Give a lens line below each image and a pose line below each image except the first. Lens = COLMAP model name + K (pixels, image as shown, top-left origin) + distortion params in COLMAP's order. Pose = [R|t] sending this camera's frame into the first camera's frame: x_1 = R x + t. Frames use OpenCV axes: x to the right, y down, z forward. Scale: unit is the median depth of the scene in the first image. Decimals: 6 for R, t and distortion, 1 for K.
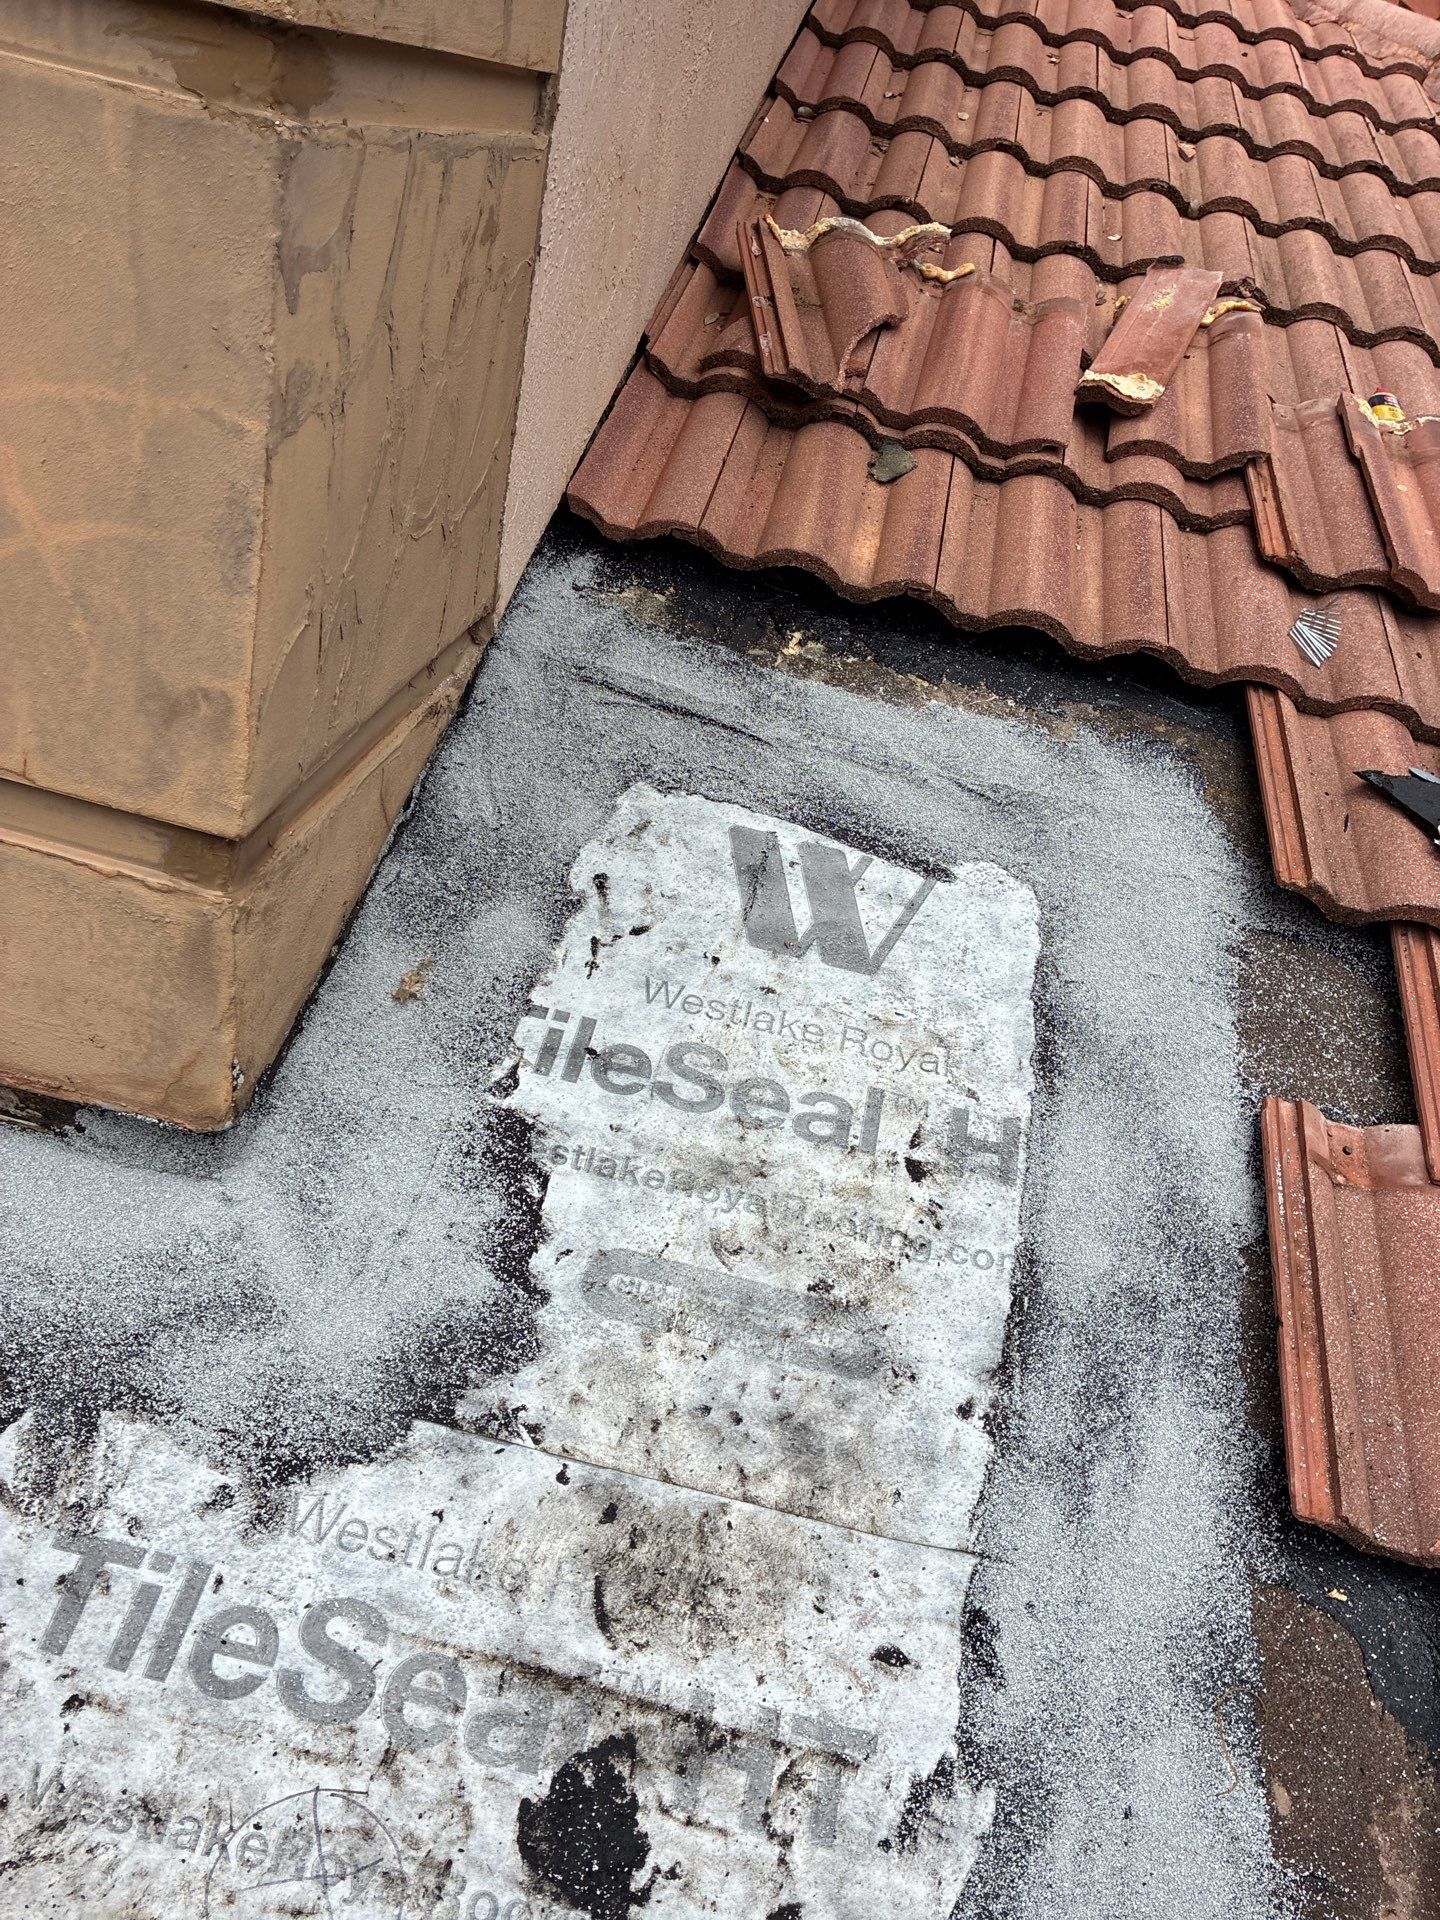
lens RADIAL K [[1448.1, 0, 720.0], [0, 1448.1, 955.7], [0, 0, 1]] dist [0.054224, -0.068284]
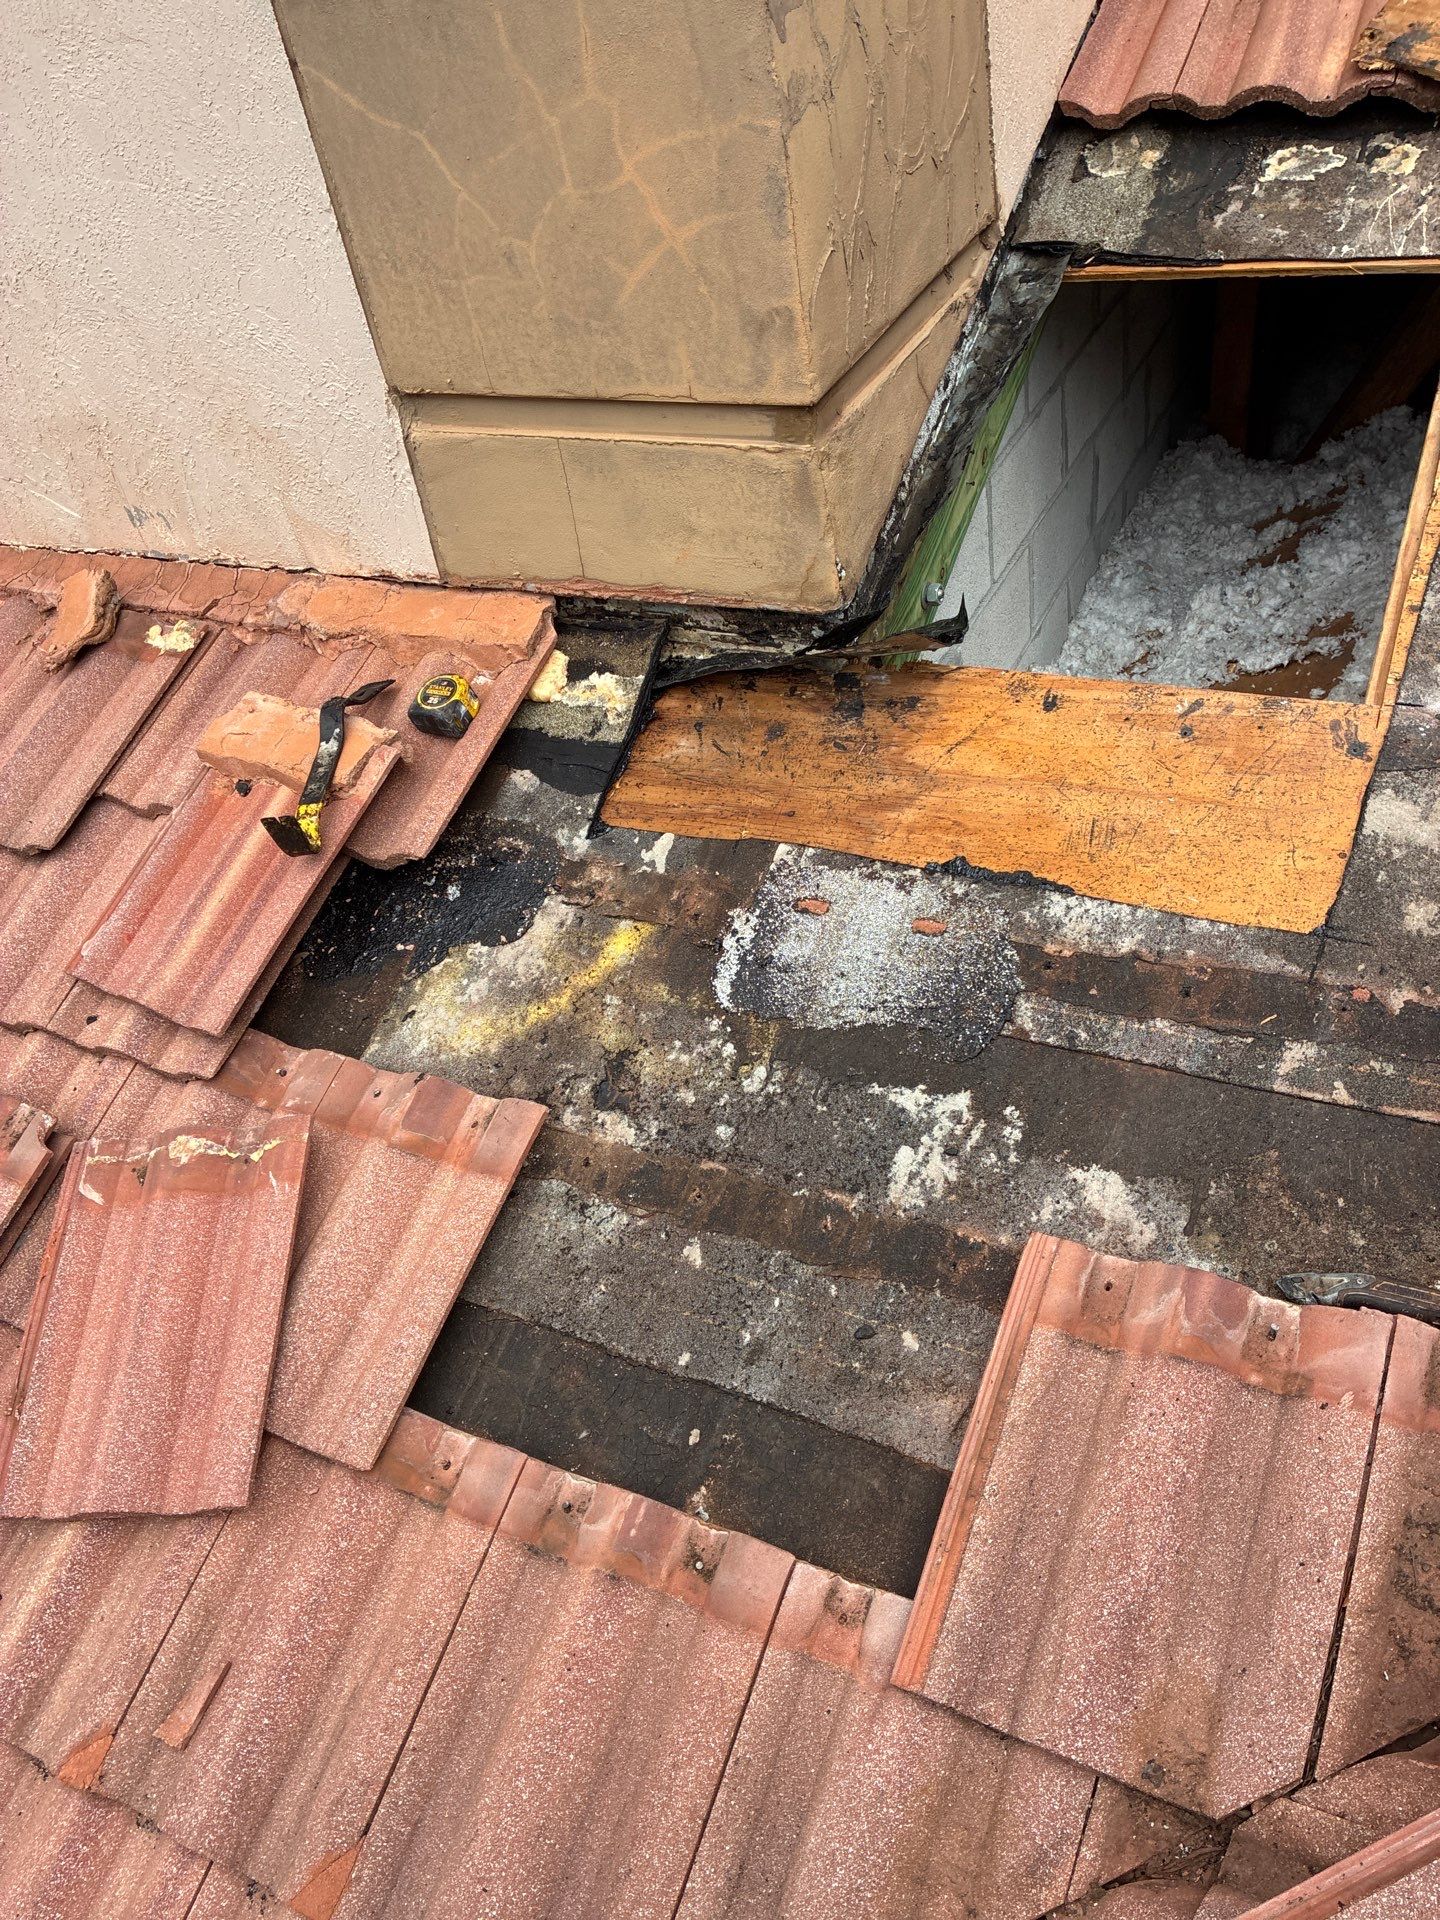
lens RADIAL K [[1448.1, 0, 717.2], [0, 1448.1, 947.7], [0, 0, 1]] dist [0.054224, -0.068284]
pose [[0.877680, -0.070087, -0.474095, 0.283377], [0.156026, 0.977142, 0.144394, 0.245235], [0.453138, -0.200703, 0.868553, -0.535661]]
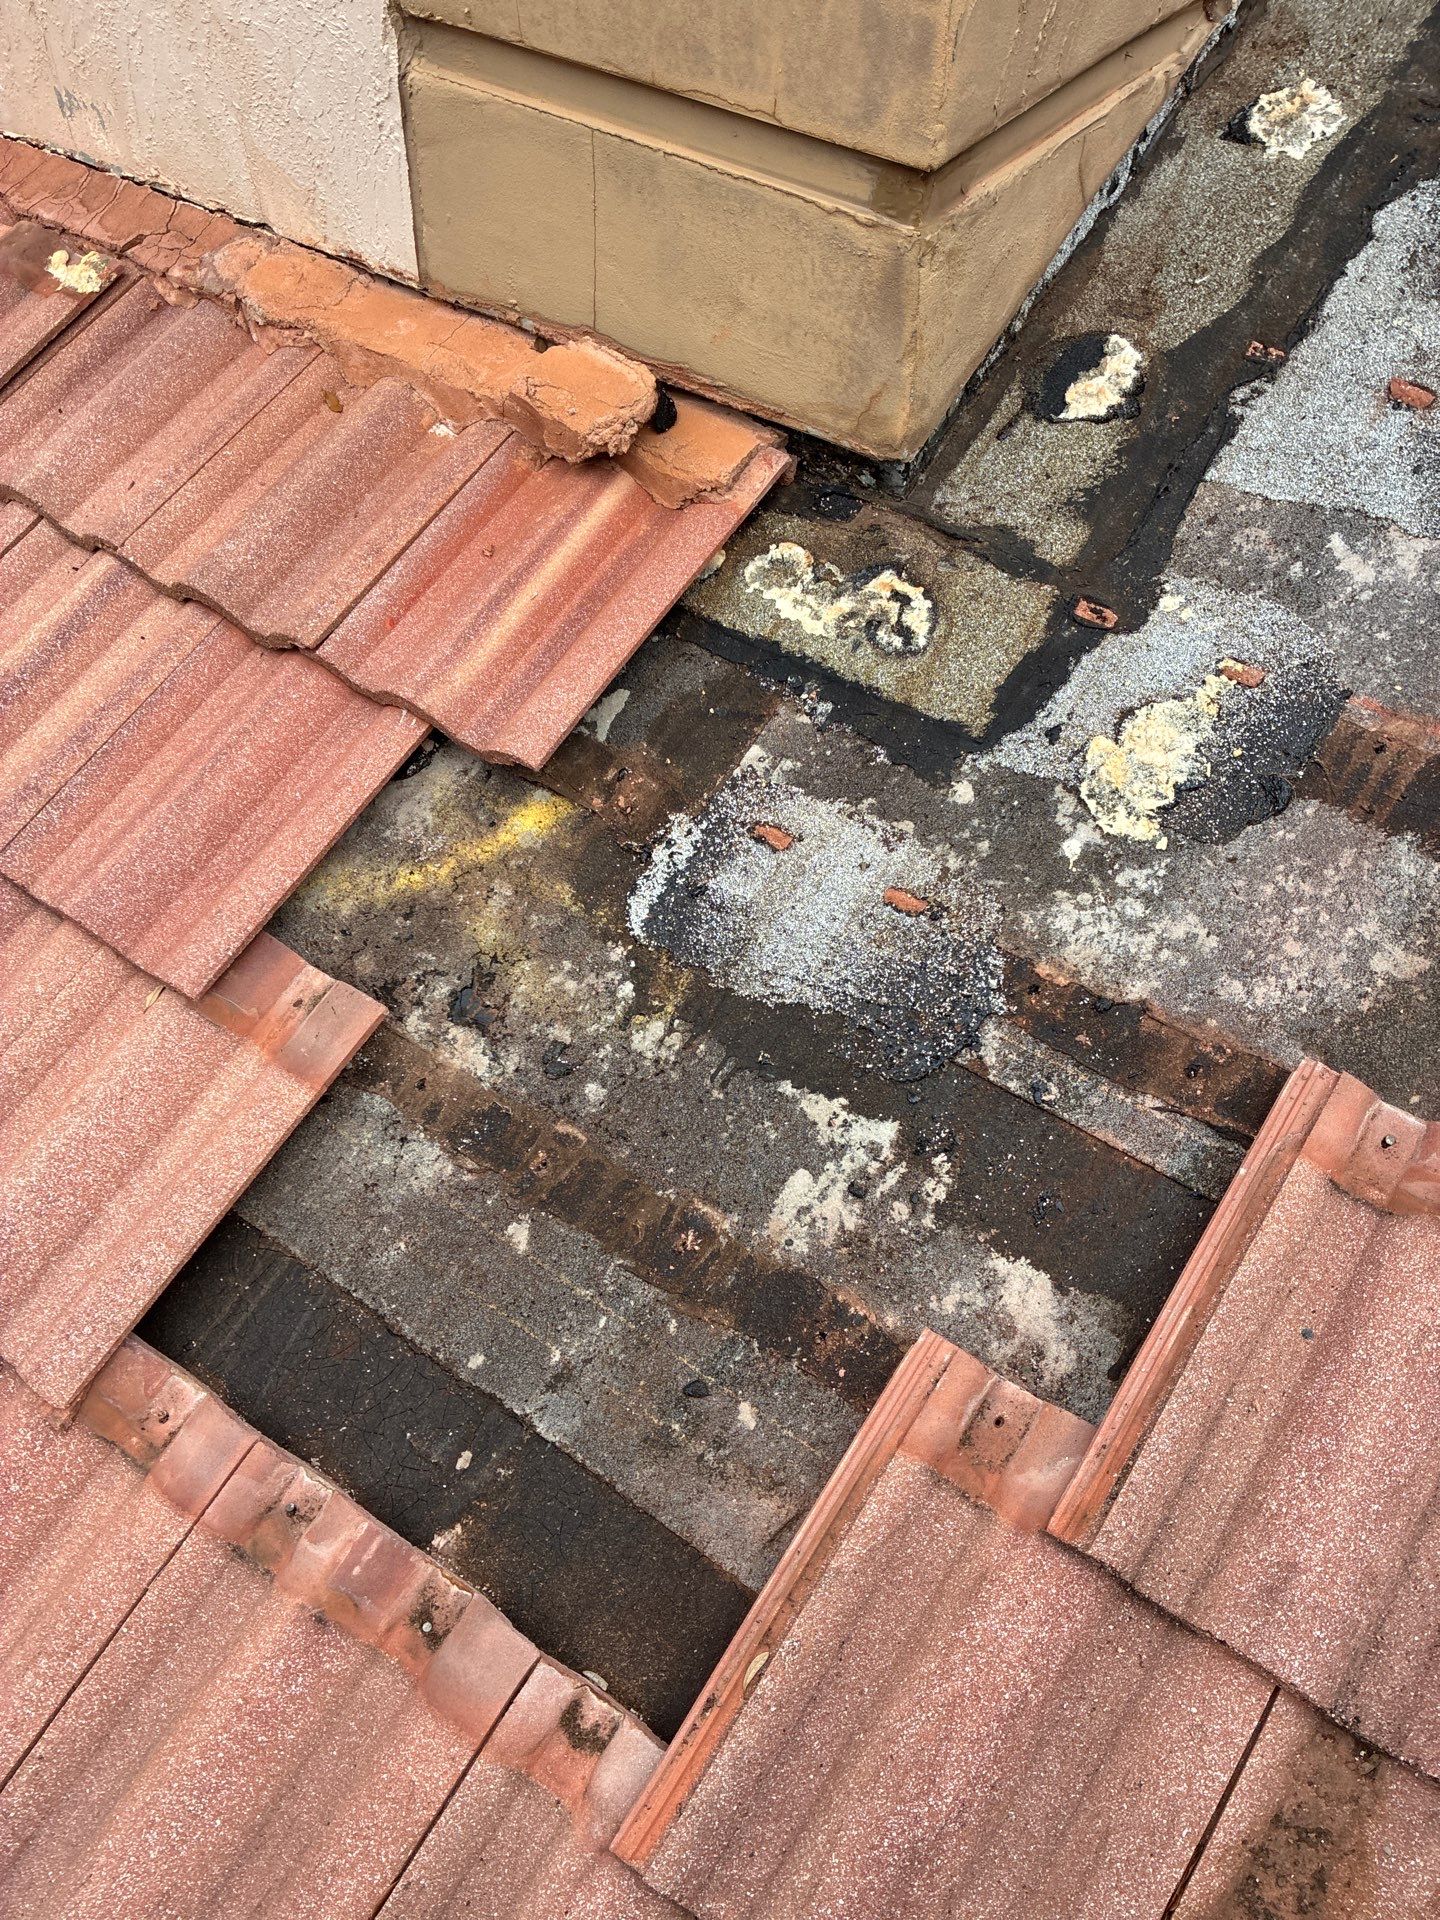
lens RADIAL K [[1448.1, 0, 752.1], [0, 1448.1, 972.8], [0, 0, 1]] dist [0.054224, -0.068284]
pose [[0.876715, 0.212609, -0.431472, 0.180074], [-0.078985, 0.948469, 0.306868, 0.173854], [0.474481, -0.234956, 0.848330, -0.206075]]
